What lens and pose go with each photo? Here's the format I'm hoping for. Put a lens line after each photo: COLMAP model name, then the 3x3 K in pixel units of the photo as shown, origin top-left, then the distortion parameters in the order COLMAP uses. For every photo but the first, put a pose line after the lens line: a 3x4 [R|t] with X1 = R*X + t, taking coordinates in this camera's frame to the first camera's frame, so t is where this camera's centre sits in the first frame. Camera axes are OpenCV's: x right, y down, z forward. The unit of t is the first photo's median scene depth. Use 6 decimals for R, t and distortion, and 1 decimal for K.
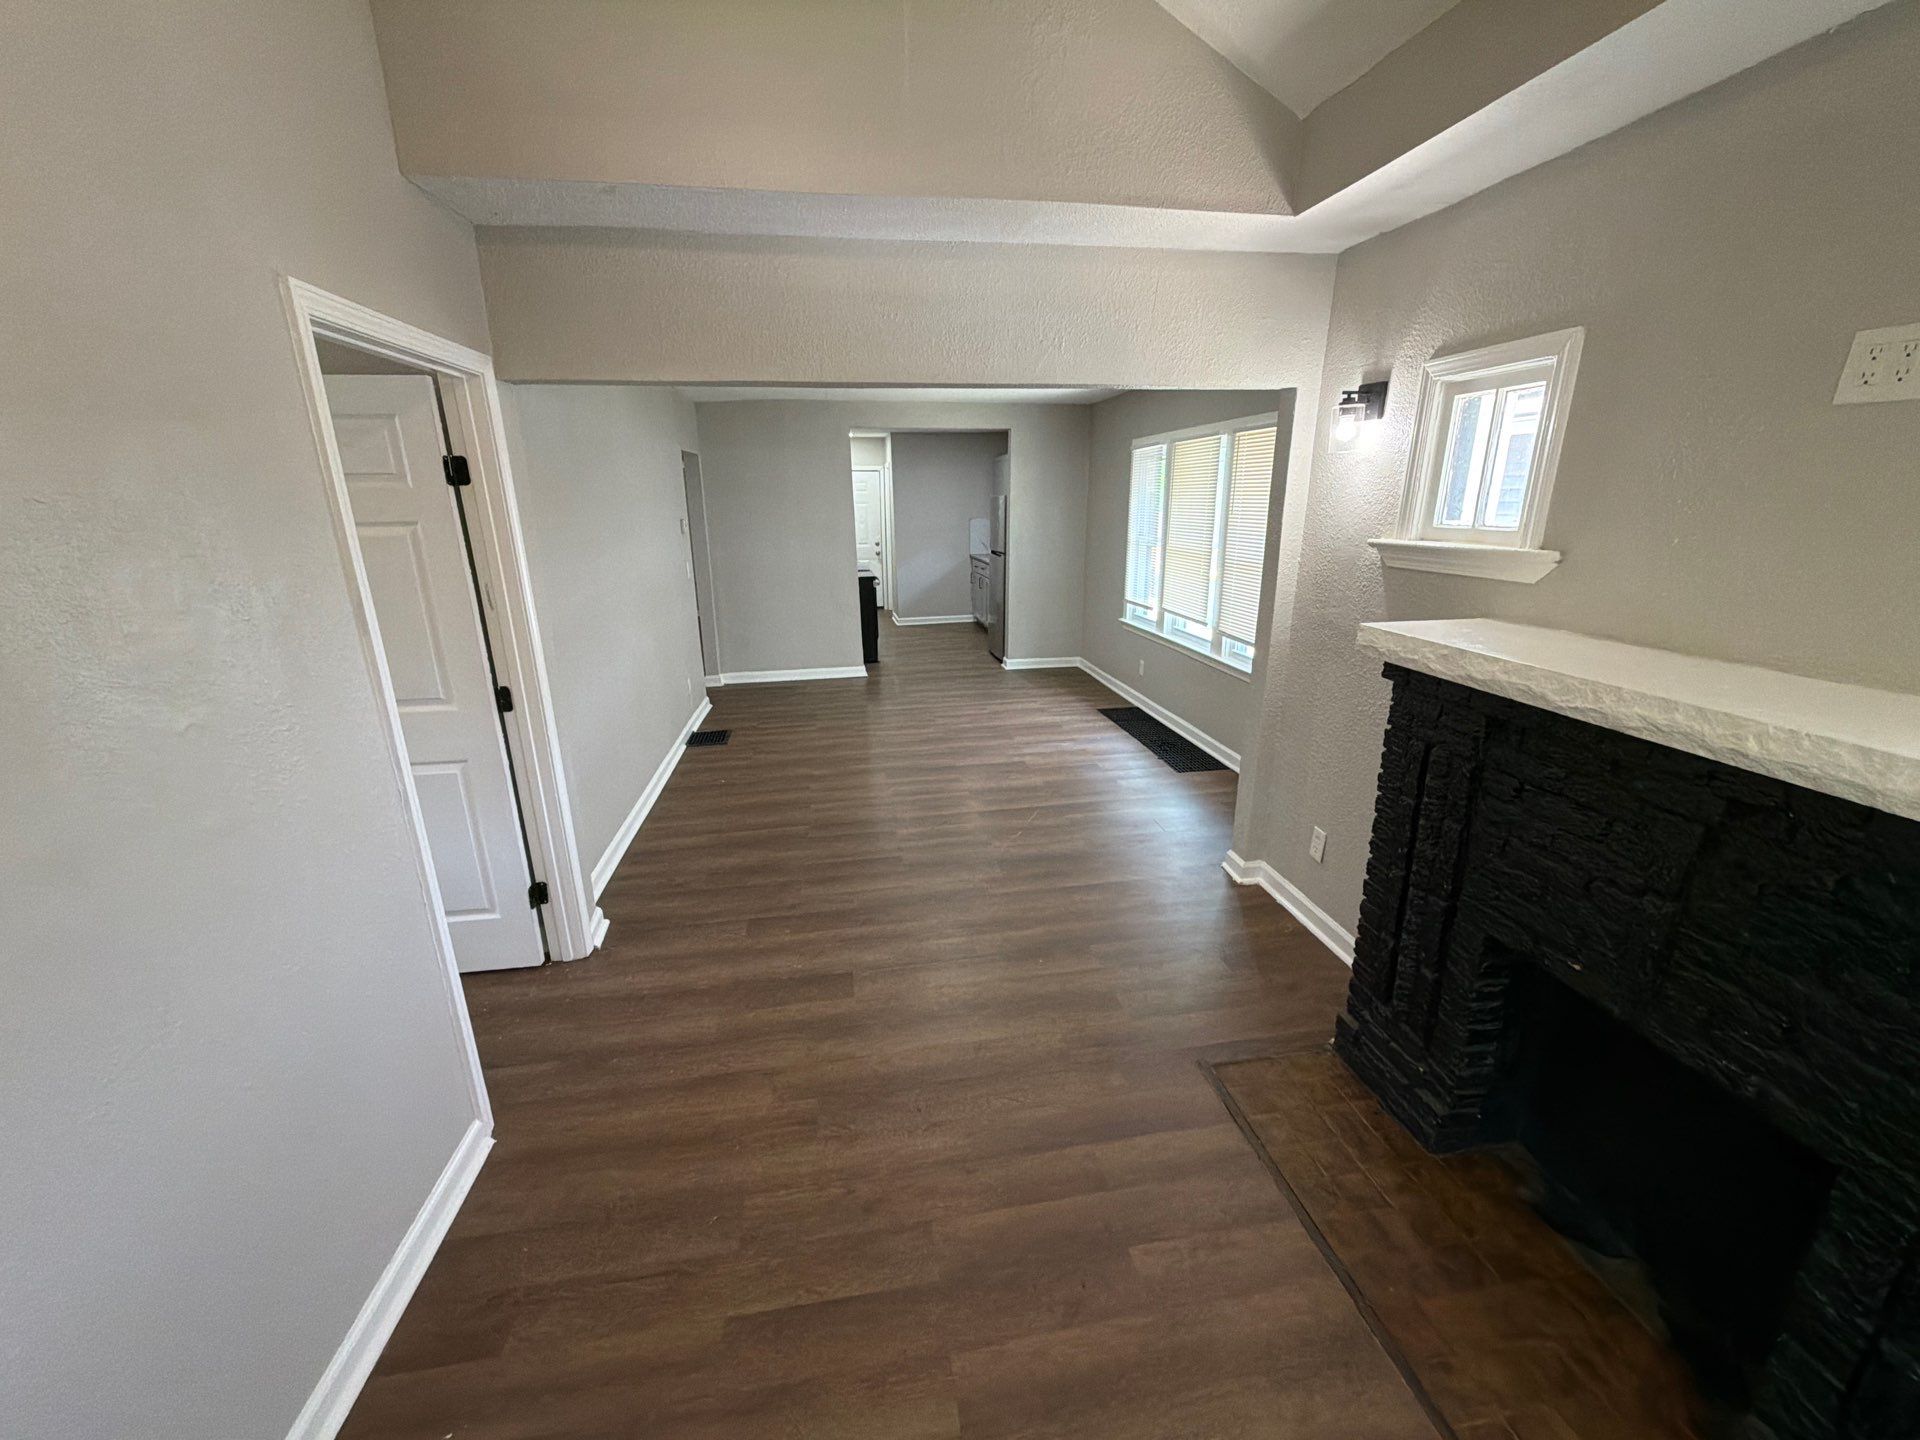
lens RADIAL K [[751.7, 0, 960.1], [0, 751.7, 718.0], [0, 0, 1]] dist [-0.000694, 0.000228]
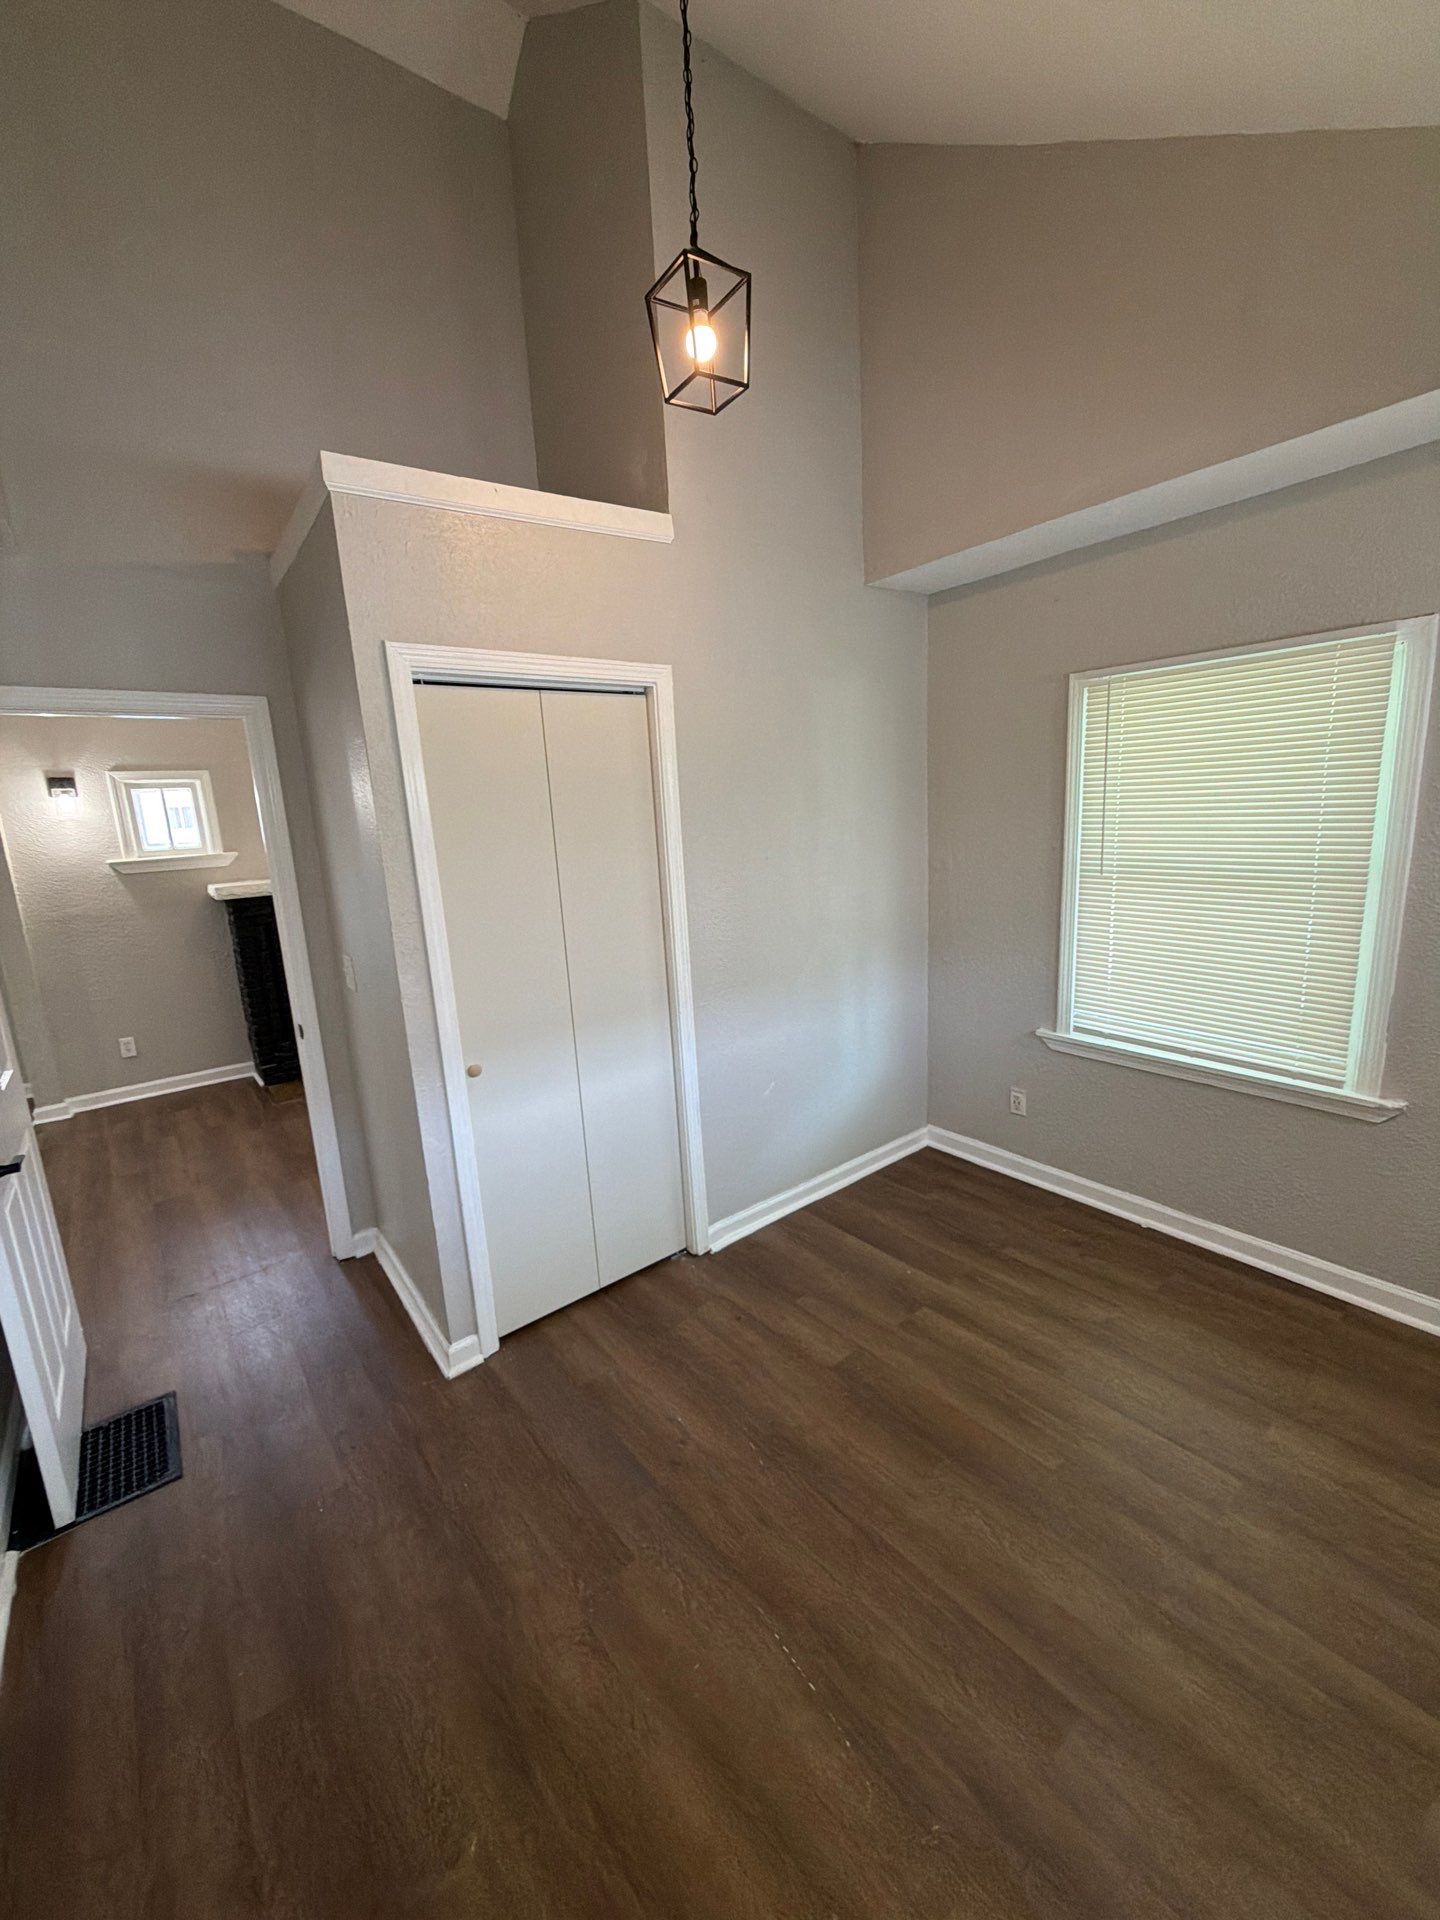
lens RADIAL K [[751.7, 0, 720.1], [0, 751.7, 956.6], [0, 0, 1]] dist [-0.000694, 0.000228]
pose [[-0.478439, -0.138652, 0.867105, -1.782069], [0.304555, 0.899963, 0.311949, -0.148318], [-0.823615, 0.413330, -0.388350, 0.589304]]
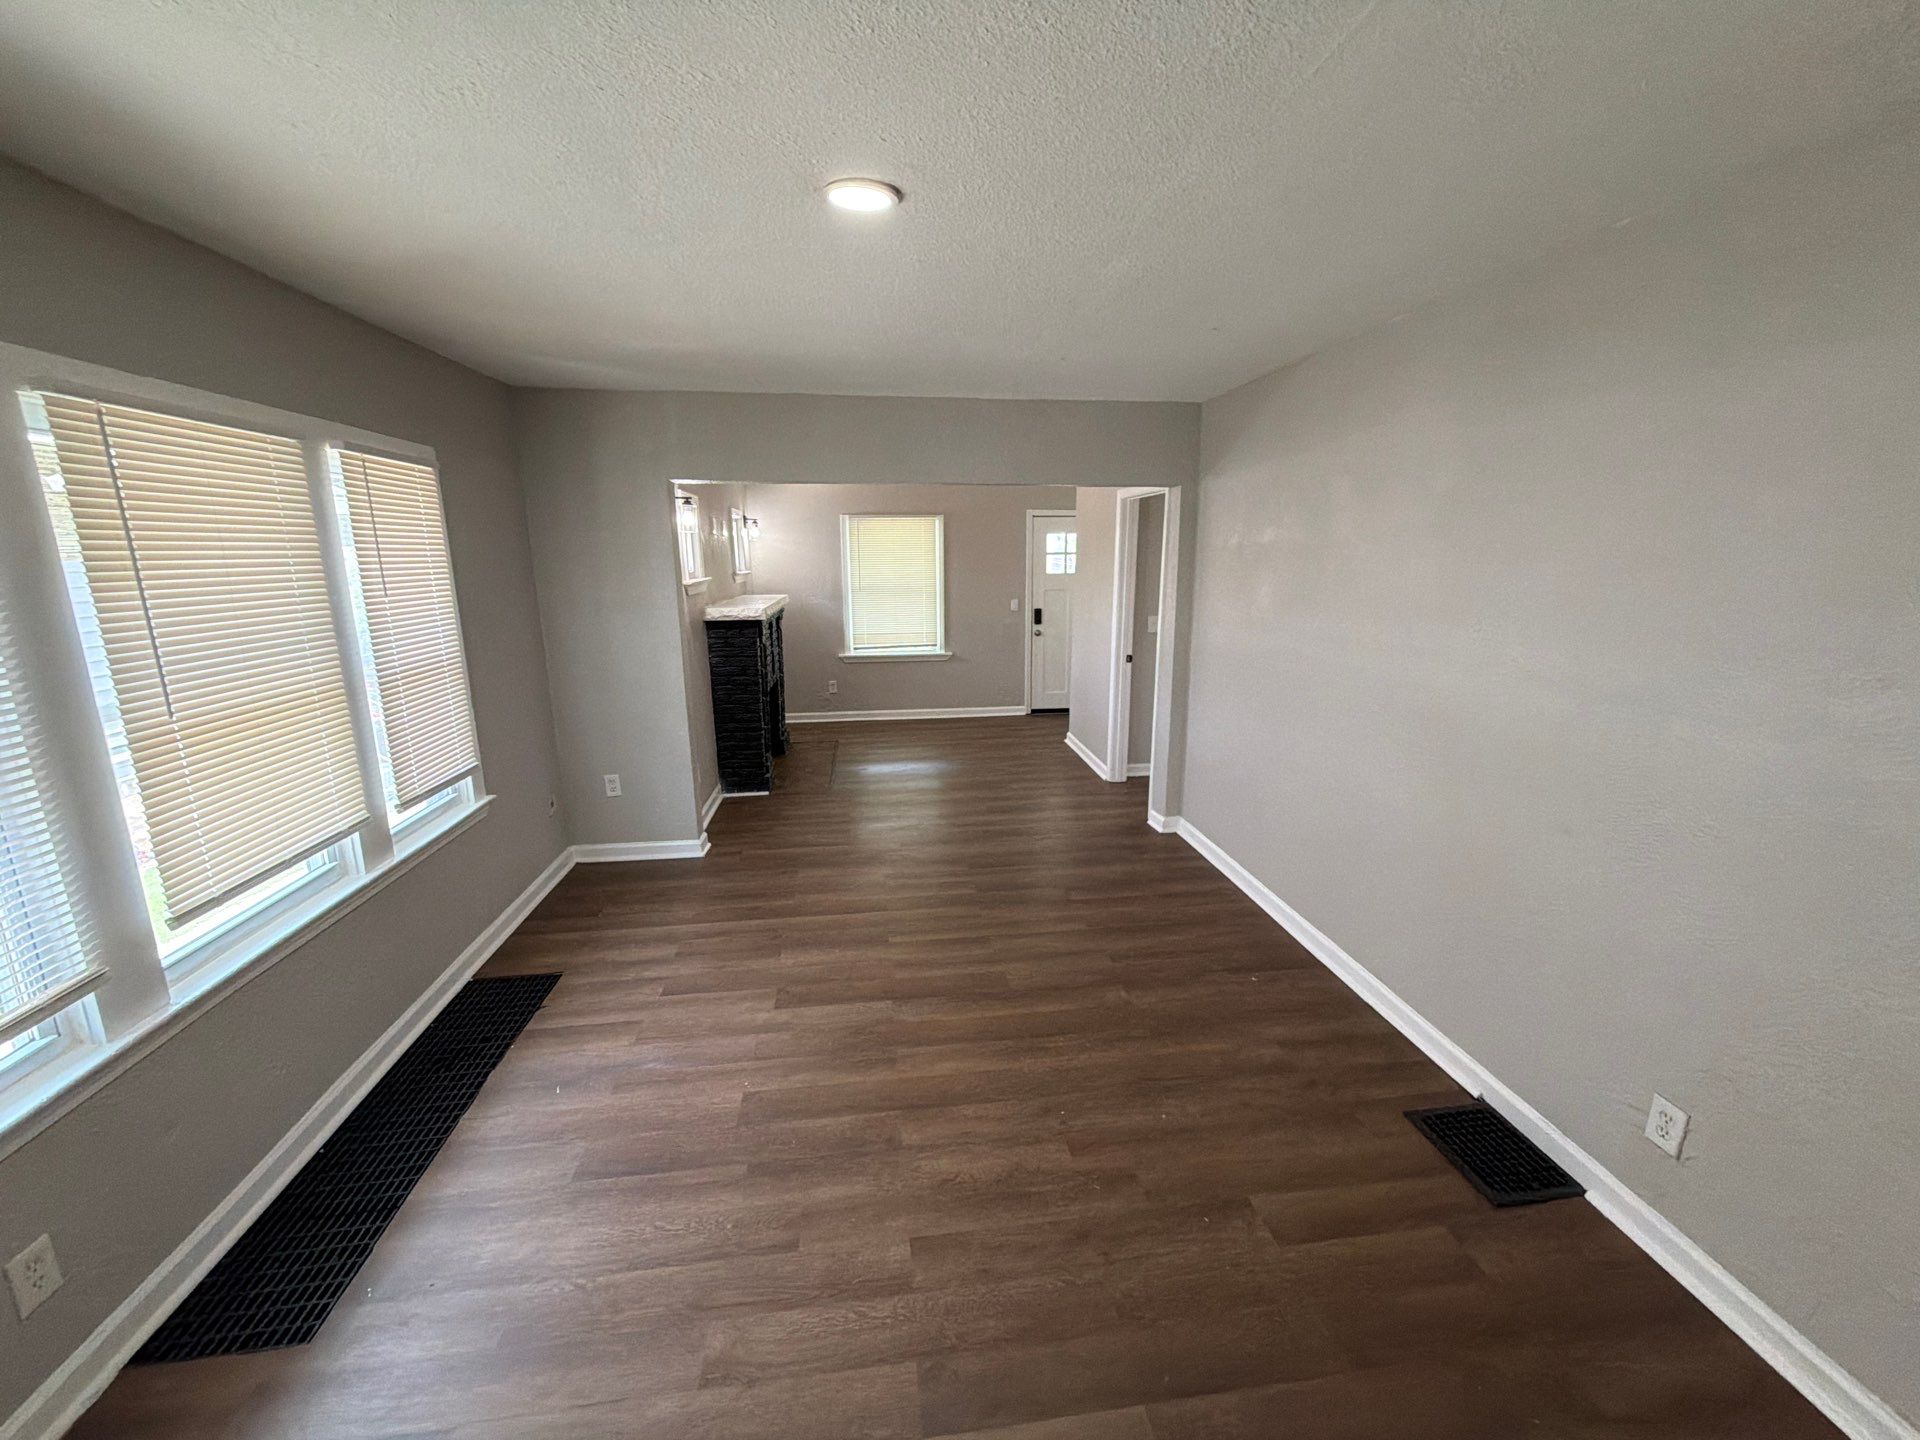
lens RADIAL K [[751.7, 0, 958.7], [0, 751.7, 718.8], [0, 0, 1]] dist [-0.000694, 0.000228]
pose [[-0.999398, 0.007440, 0.033891, -0.150913], [0.022743, 0.878132, 0.477877, -0.793654], [-0.026206, 0.478360, -0.877773, 2.695340]]
